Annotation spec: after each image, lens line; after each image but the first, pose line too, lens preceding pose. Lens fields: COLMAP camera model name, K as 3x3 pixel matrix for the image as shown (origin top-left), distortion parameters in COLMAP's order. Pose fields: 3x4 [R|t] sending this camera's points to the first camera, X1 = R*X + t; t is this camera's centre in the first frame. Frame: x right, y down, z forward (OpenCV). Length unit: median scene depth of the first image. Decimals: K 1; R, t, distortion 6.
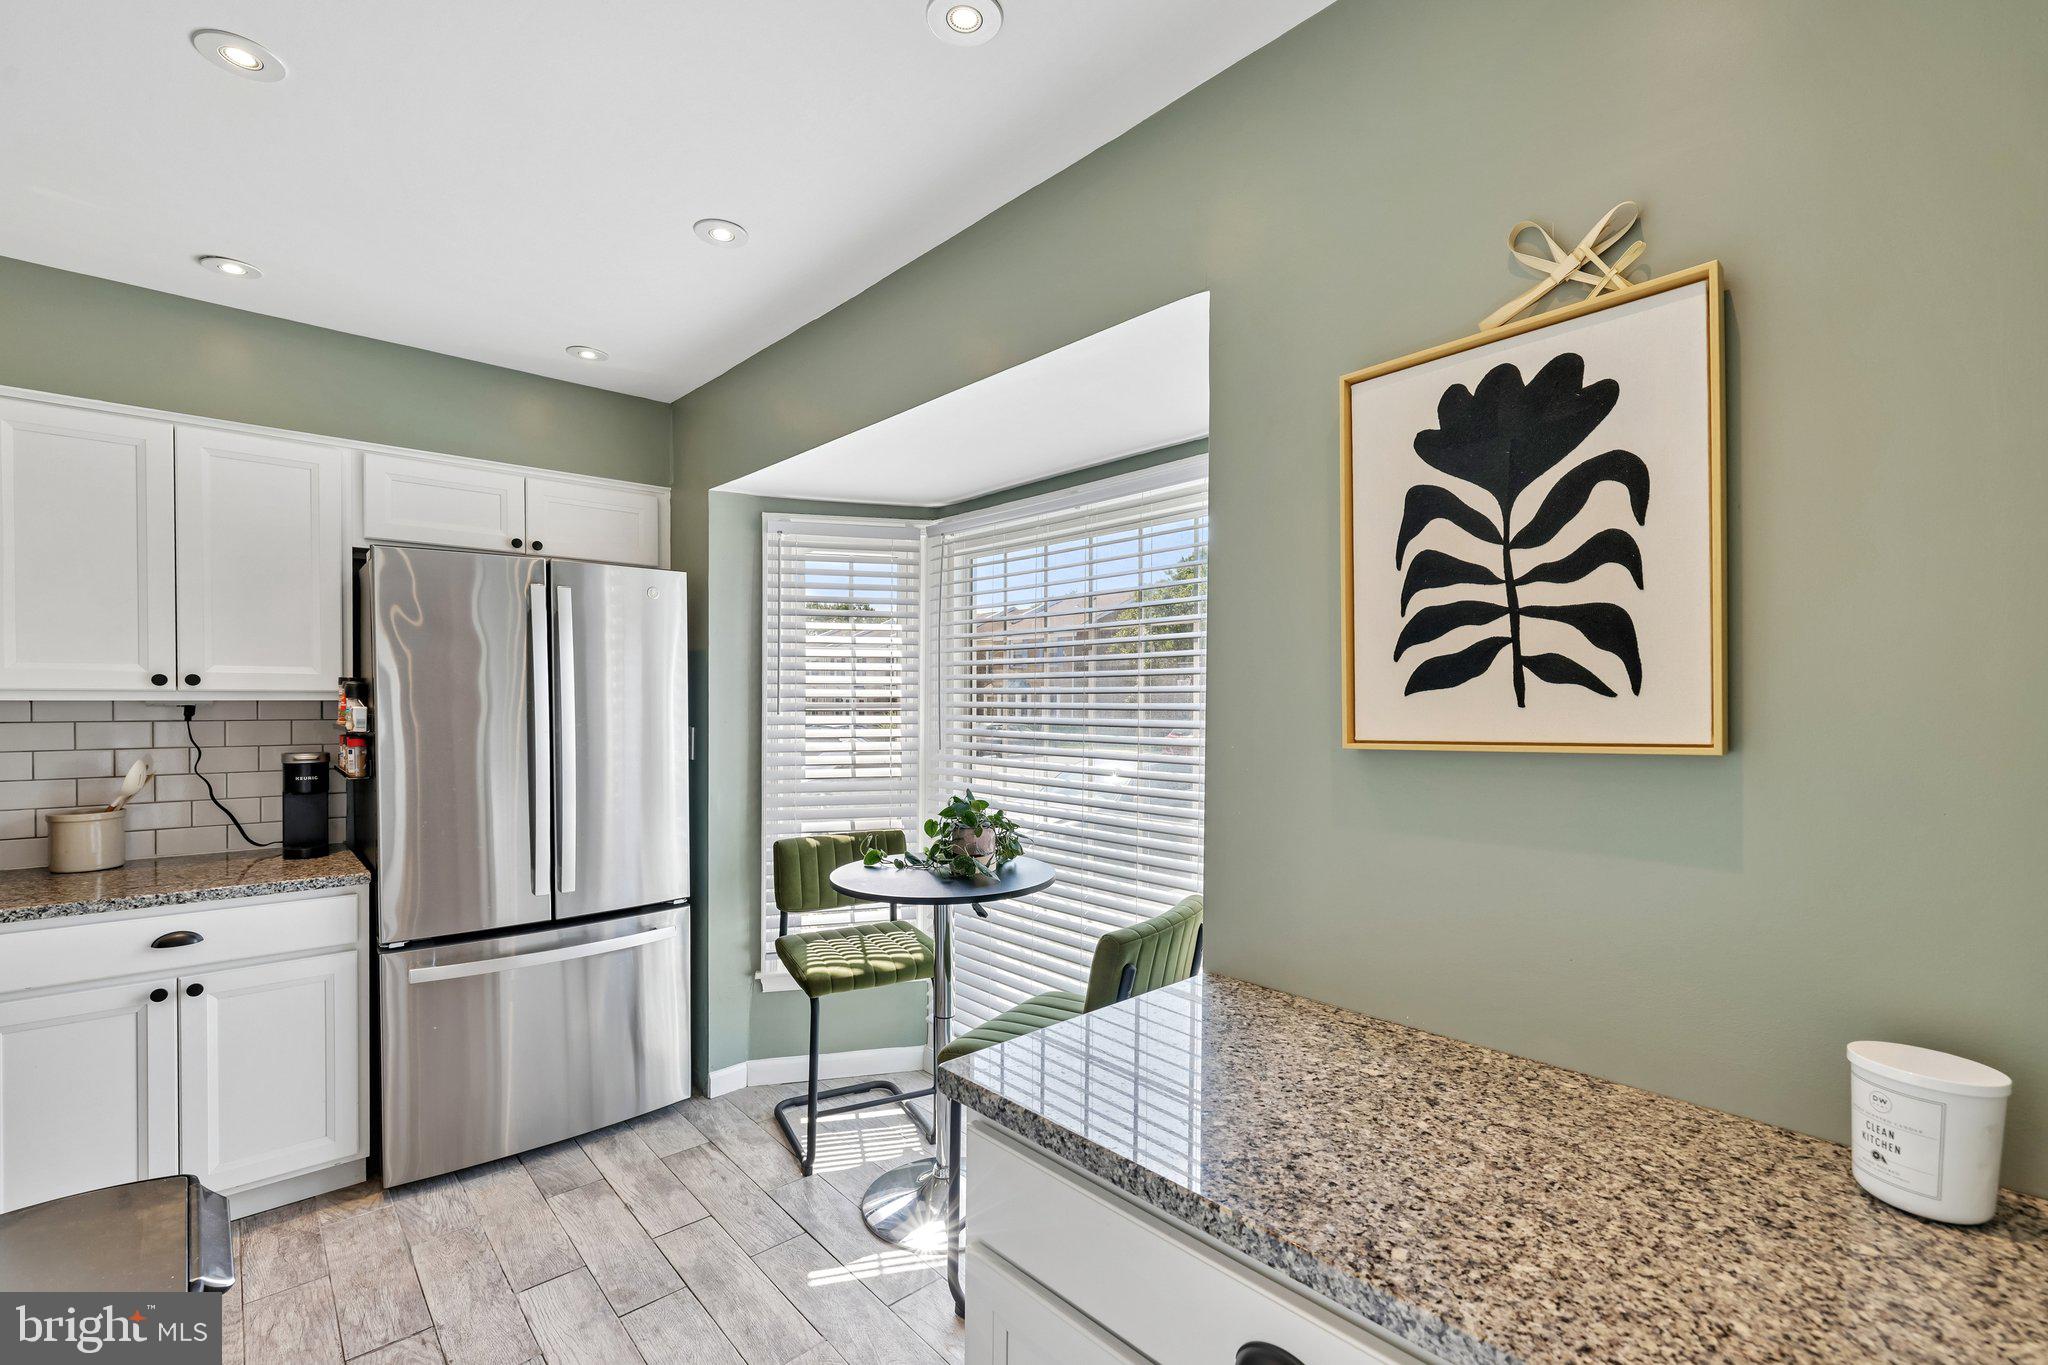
lens RADIAL K [[877.2, 0, 1012.6], [0, 877.2, 685.8], [0, 0, 1]] dist [-0.003410, 0.000563]
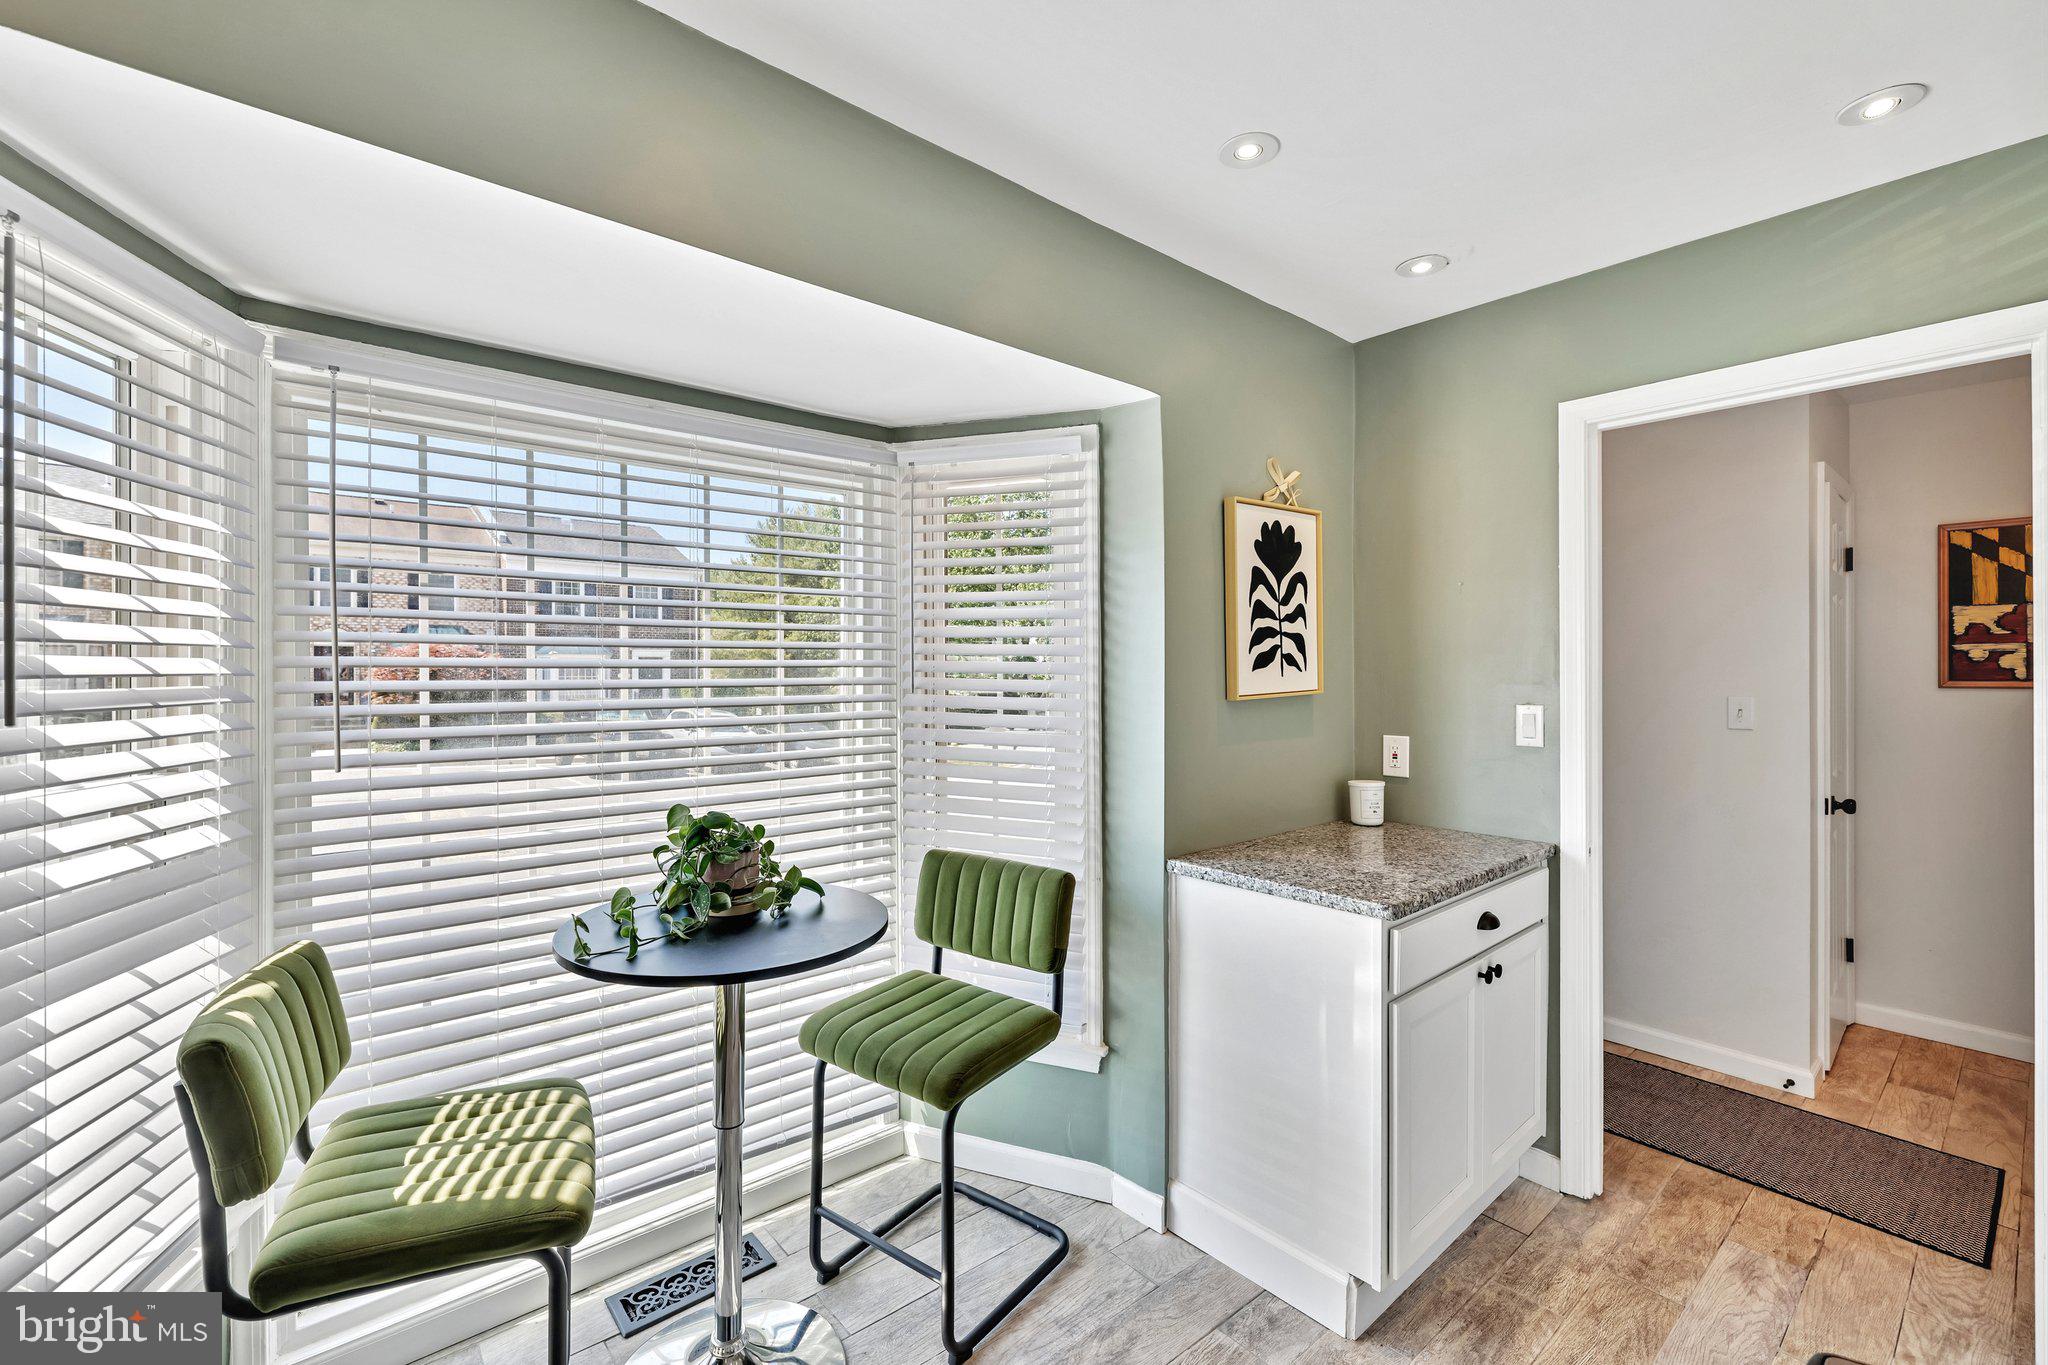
lens RADIAL K [[877.2, 0, 1007.9], [0, 877.2, 678.6], [0, 0, 1]] dist [-0.003410, 0.000563]
pose [[0.038241, -0.012233, 0.999194, -1.632567], [-0.012928, 0.999835, 0.012736, 0.010803], [-0.999185, -0.013404, 0.038076, 1.549675]]
